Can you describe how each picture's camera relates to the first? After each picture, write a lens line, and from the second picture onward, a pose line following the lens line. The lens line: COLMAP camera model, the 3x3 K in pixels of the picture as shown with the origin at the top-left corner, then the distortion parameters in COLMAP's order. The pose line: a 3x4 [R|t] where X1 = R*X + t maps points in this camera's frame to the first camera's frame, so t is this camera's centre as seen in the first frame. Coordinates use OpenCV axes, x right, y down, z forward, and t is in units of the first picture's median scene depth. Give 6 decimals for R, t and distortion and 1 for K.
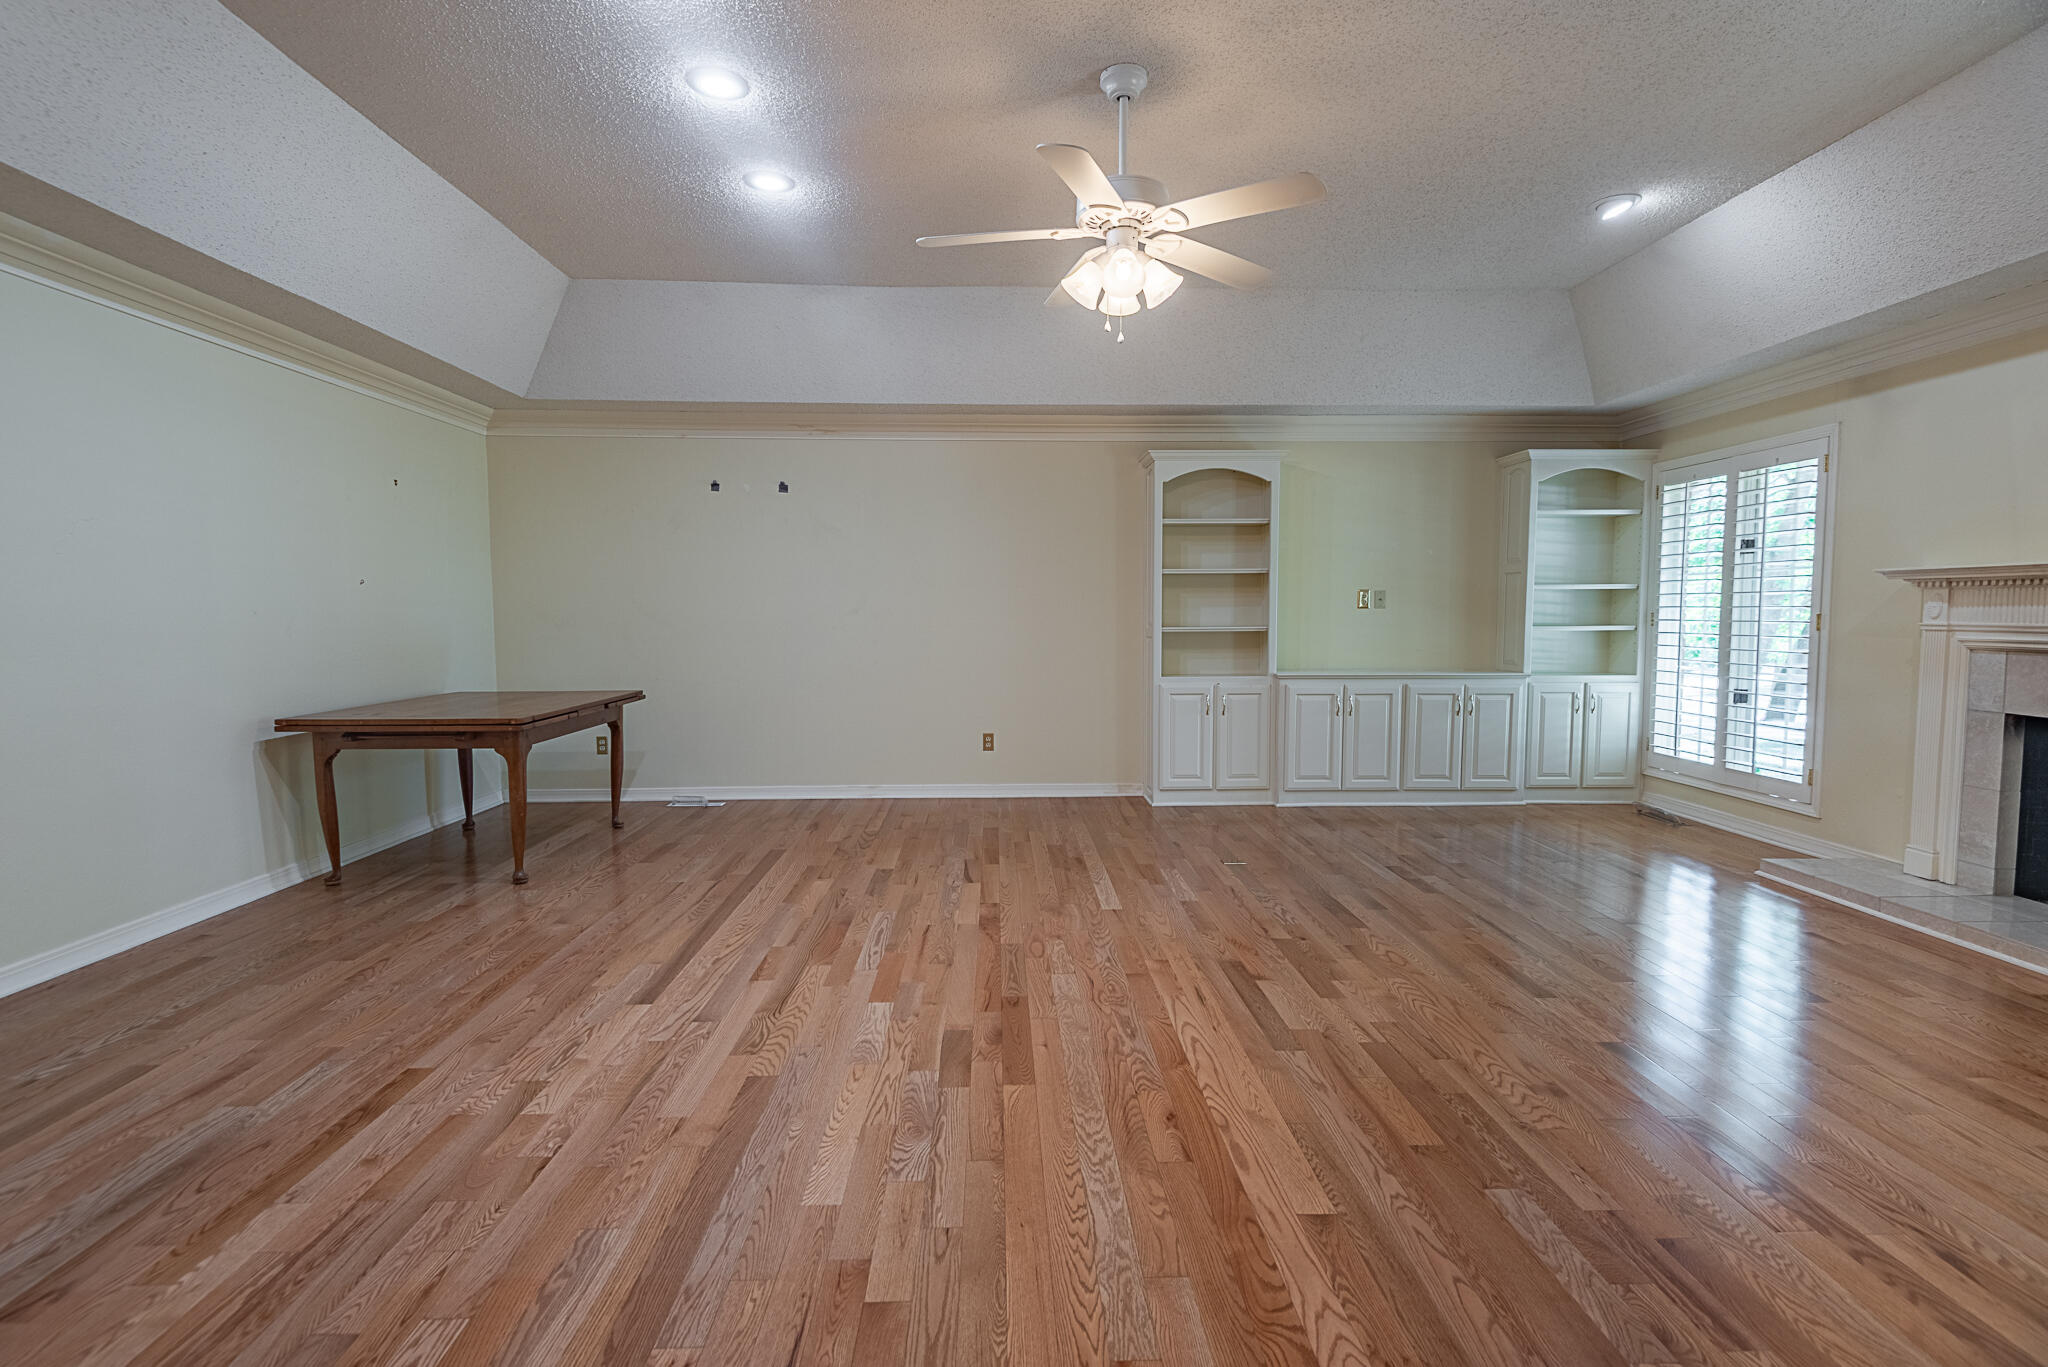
lens RADIAL K [[944.3, 0, 1011.0], [0, 944.3, 674.6], [0, 0, 1]] dist [0.015745, -0.011959]
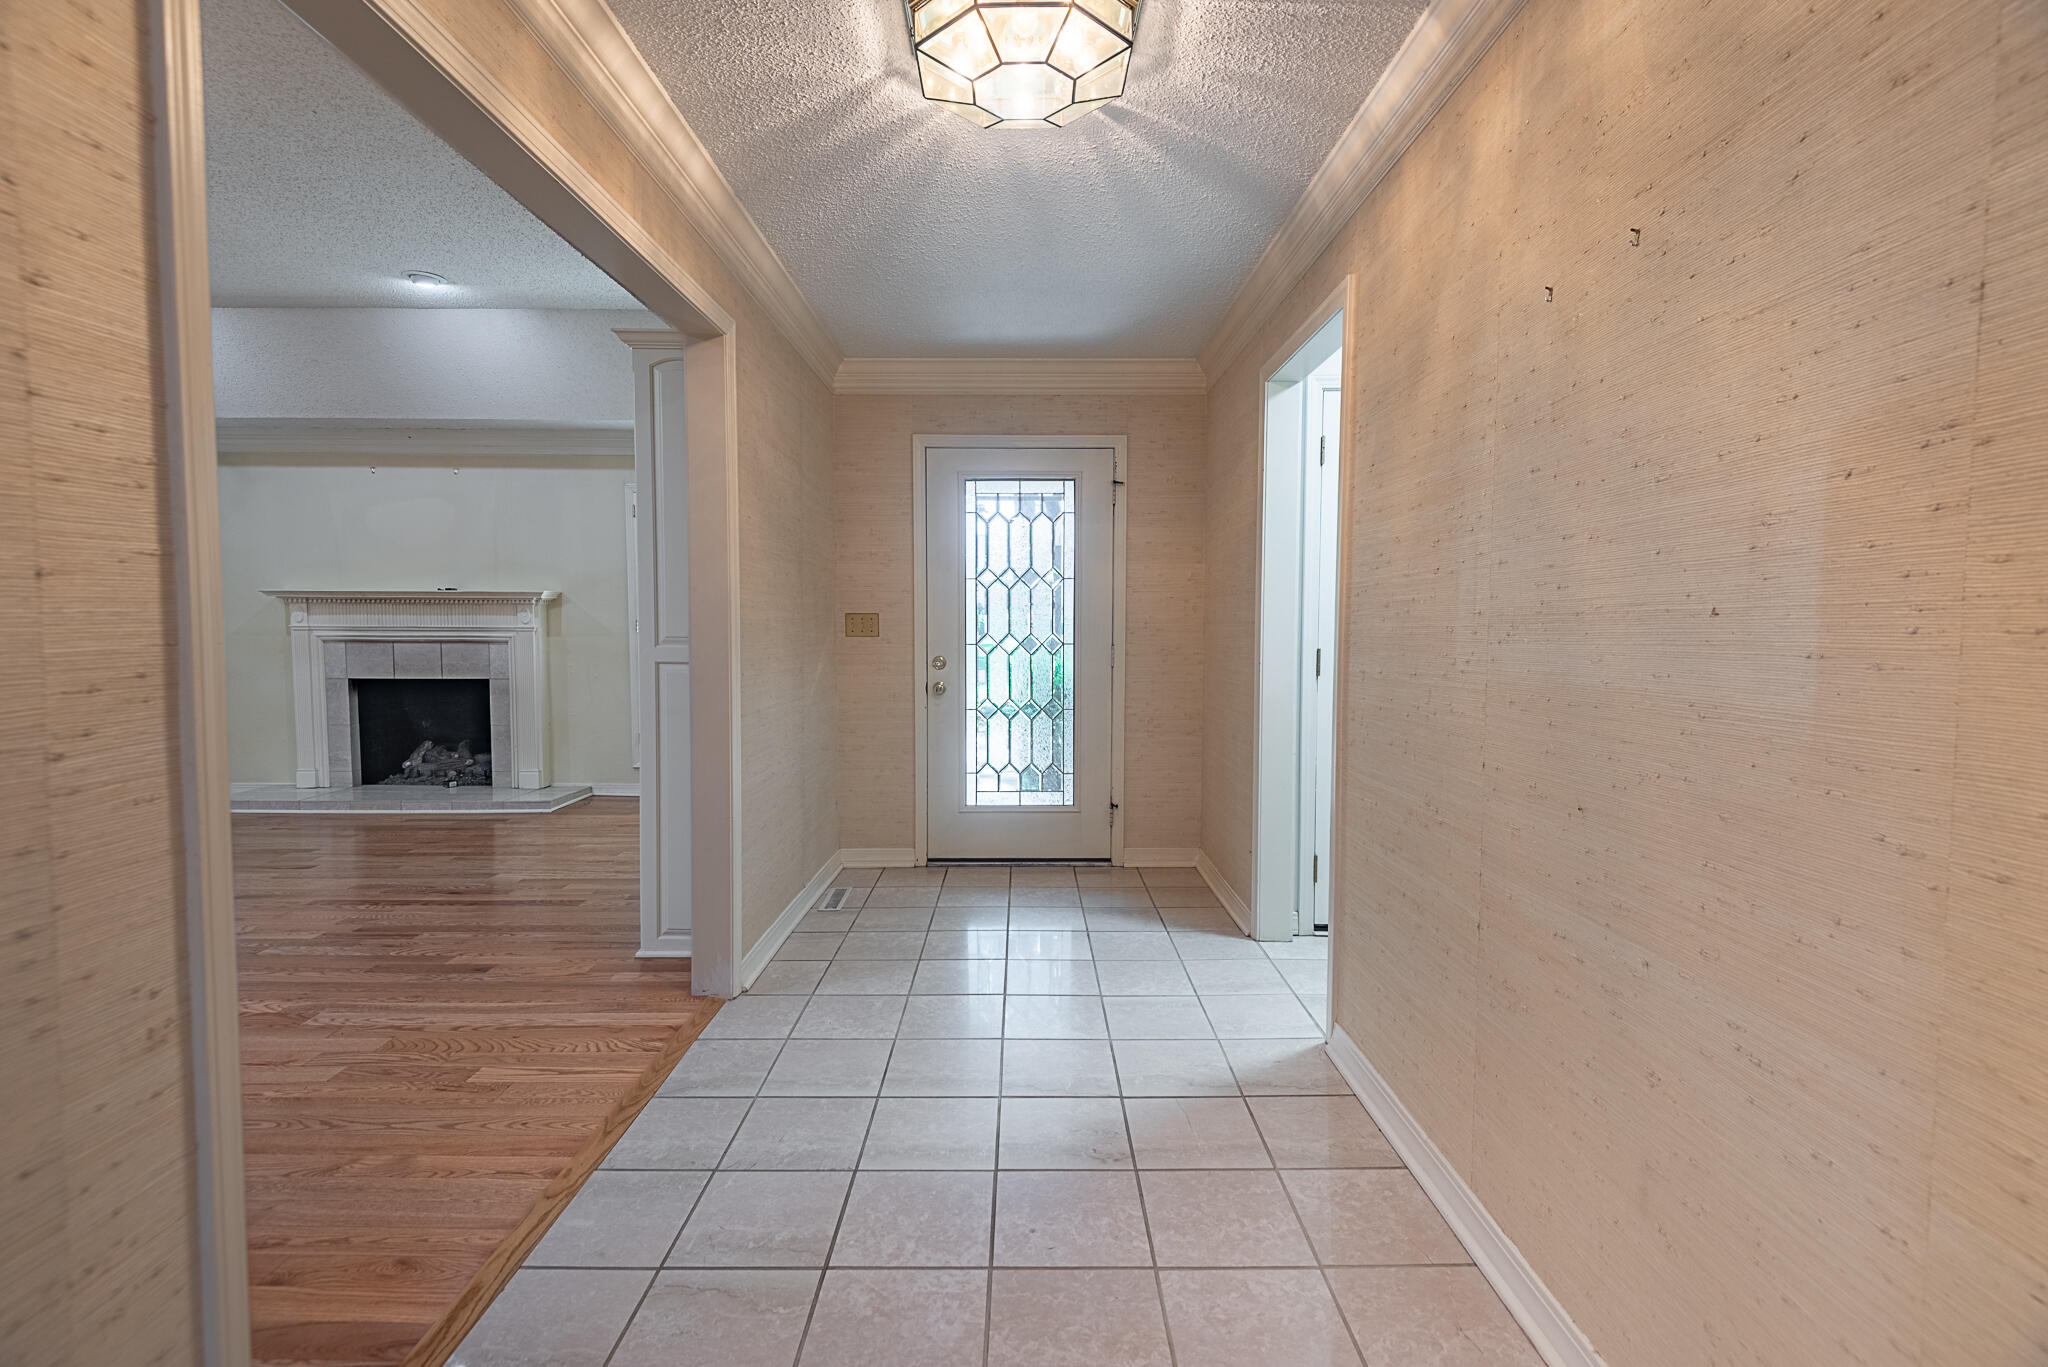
lens RADIAL K [[944.3, 0, 1030.6], [0, 944.3, 683.1], [0, 0, 1]] dist [0.015745, -0.011959]
pose [[0.010406, -0.061497, 0.998053, -0.635863], [0.062488, 0.996196, 0.060731, 0.022768], [-0.997991, 0.061734, 0.014209, -0.242171]]
